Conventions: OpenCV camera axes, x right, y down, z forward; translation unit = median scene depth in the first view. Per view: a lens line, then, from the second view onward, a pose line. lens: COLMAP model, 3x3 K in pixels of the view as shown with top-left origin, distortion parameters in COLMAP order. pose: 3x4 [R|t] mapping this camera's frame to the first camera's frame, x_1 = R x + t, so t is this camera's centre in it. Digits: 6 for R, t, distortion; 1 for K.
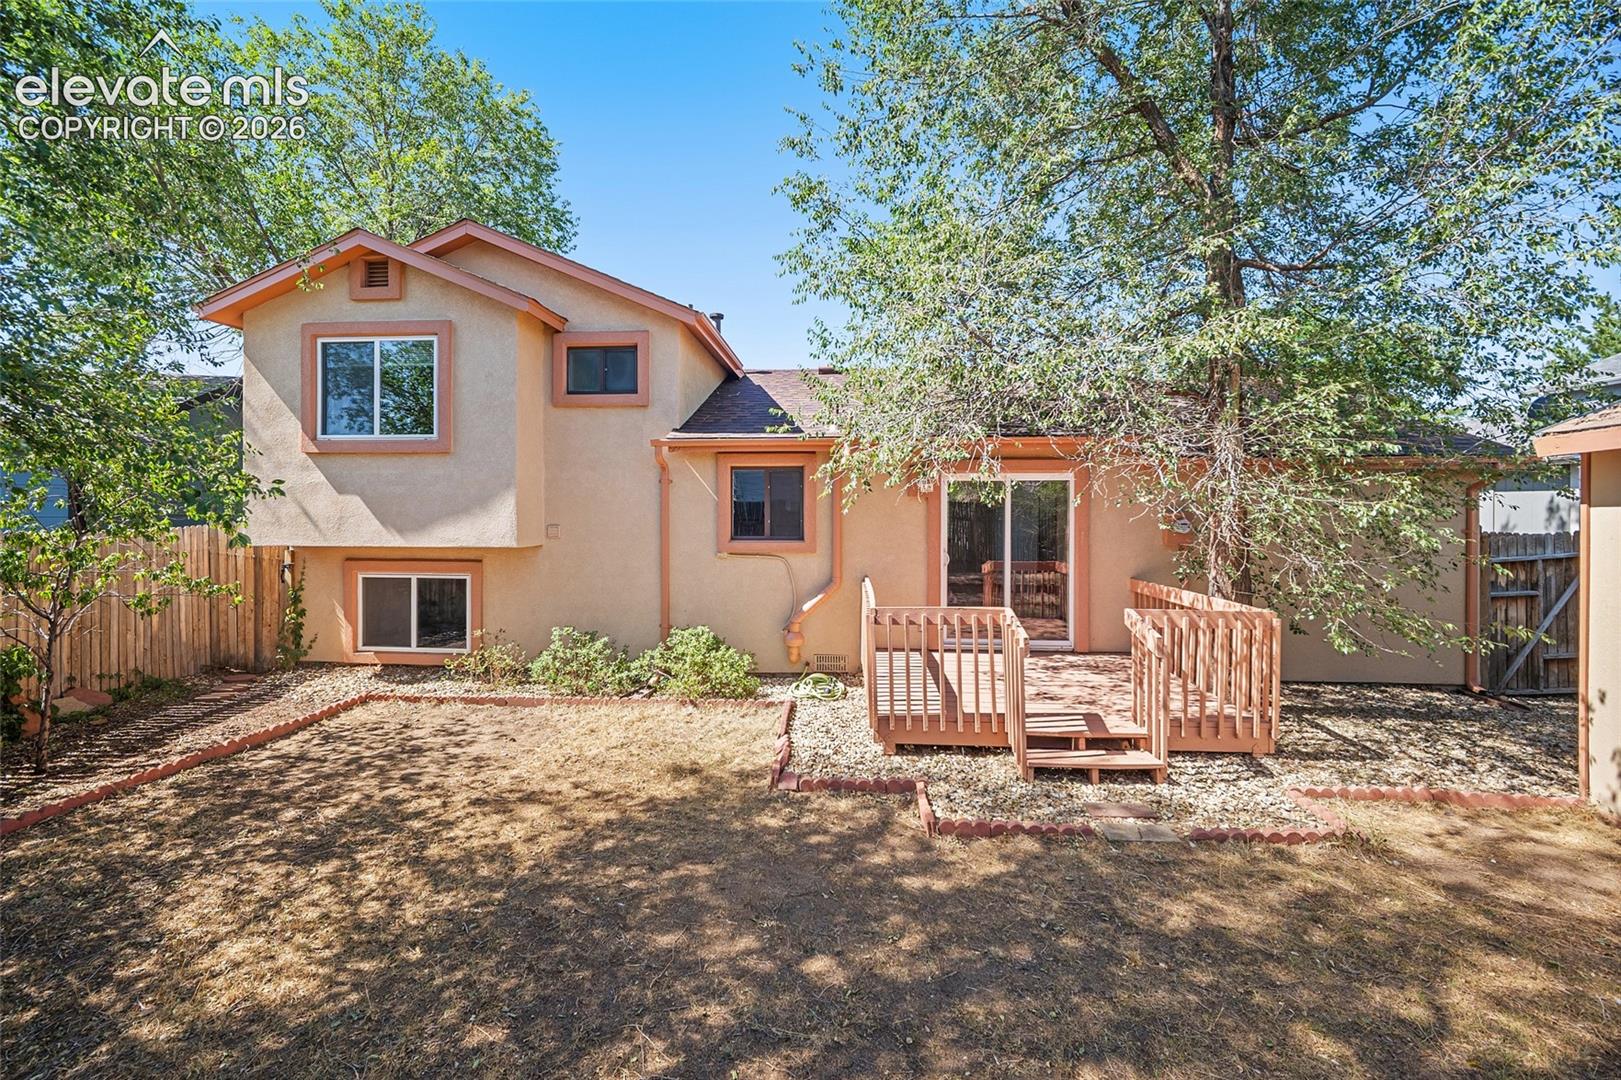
lens RADIAL K [[636.7, 0, 820.4], [0, 636.7, 525.6], [0, 0, 1]] dist [-0.001310, -0.000537]
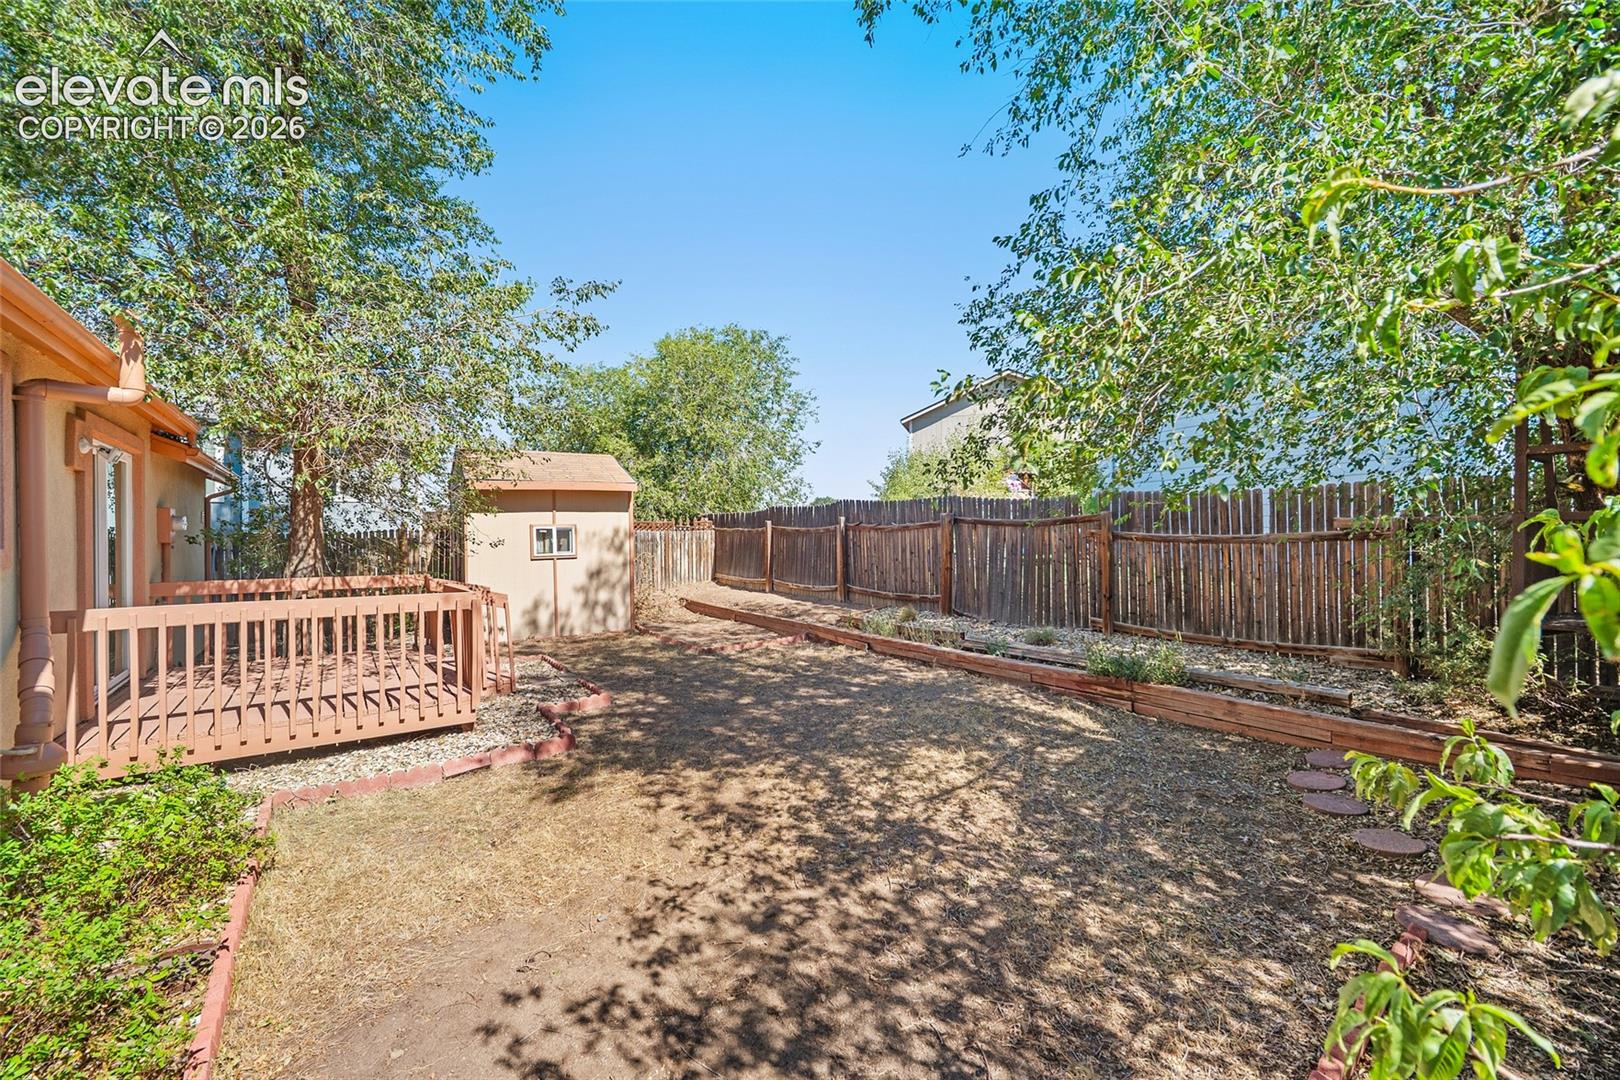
lens RADIAL K [[636.3, 0, 812.6], [0, 636.3, 531.8], [0, 0, 1]] dist [-0.001310, -0.000537]
pose [[-0.645789, 0.004150, 0.763505, -1.165228], [0.009296, 0.999954, 0.002427, 0.048493], [-0.763459, 0.008665, -0.645798, 1.396676]]
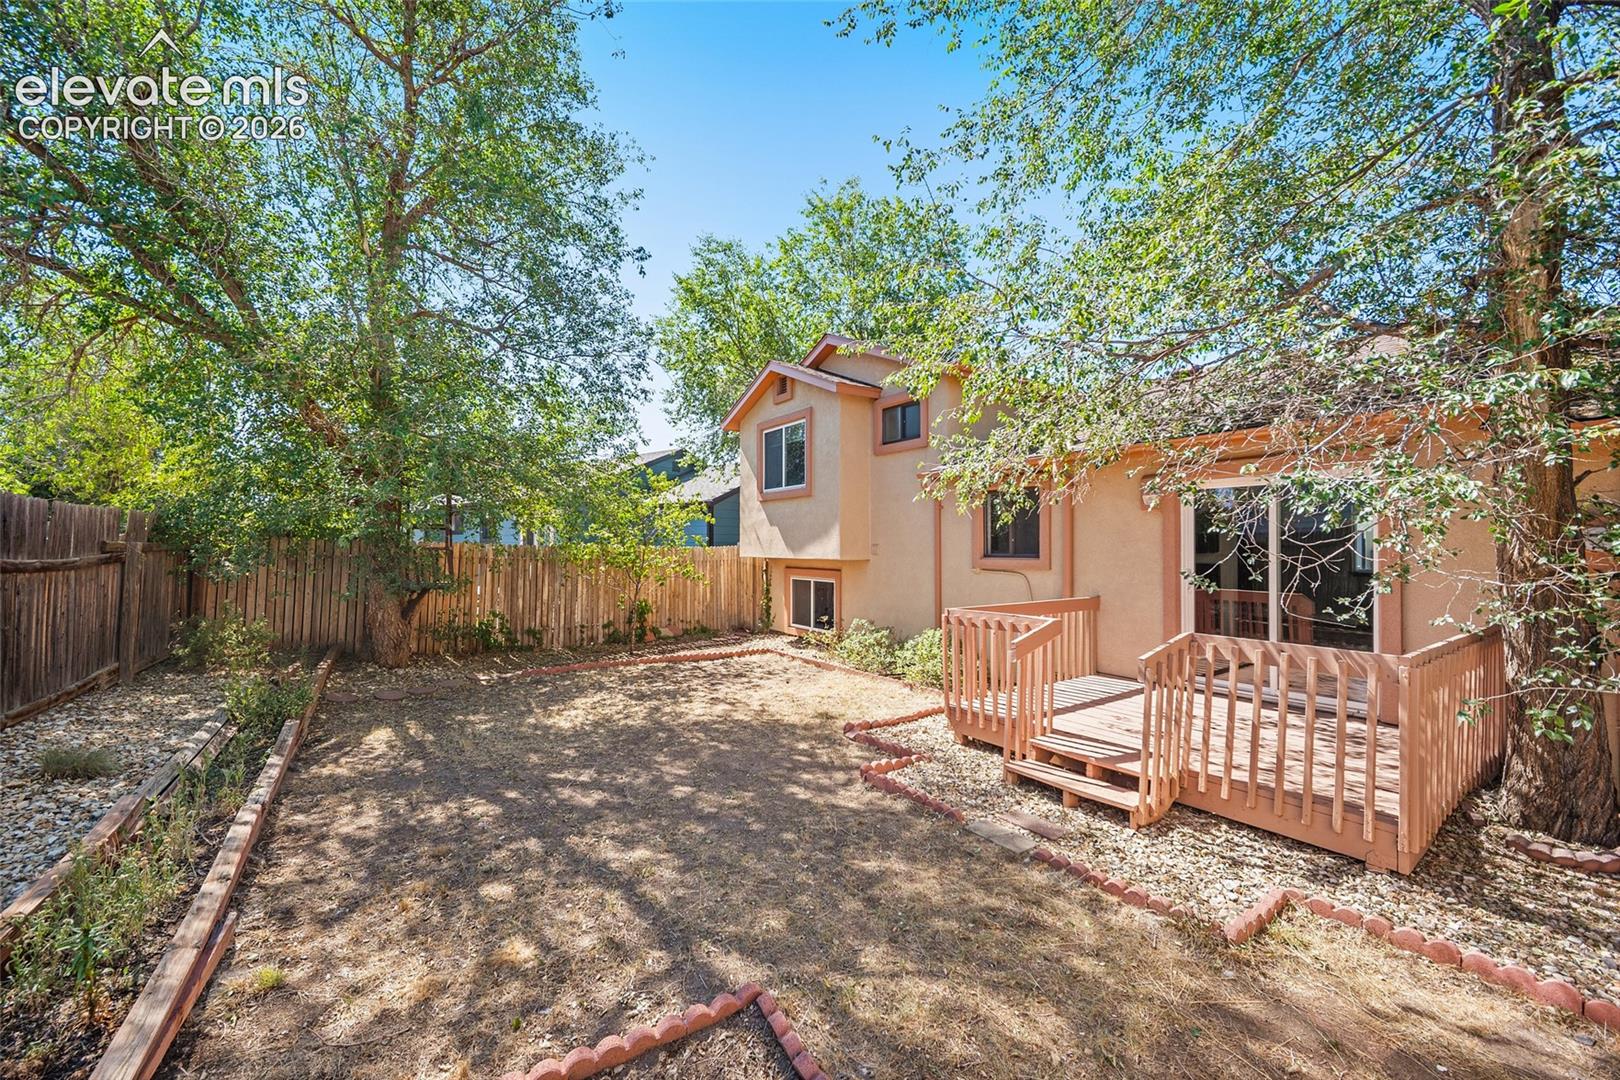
lens RADIAL K [[636.3, 0, 816.7], [0, 636.3, 544.8], [0, 0, 1]] dist [-0.001310, -0.000537]
pose [[0.622385, -0.007069, -0.782679, 0.917731], [-0.018999, 0.999528, -0.024135, 0.057063], [0.782480, 0.029891, 0.621957, 0.138481]]
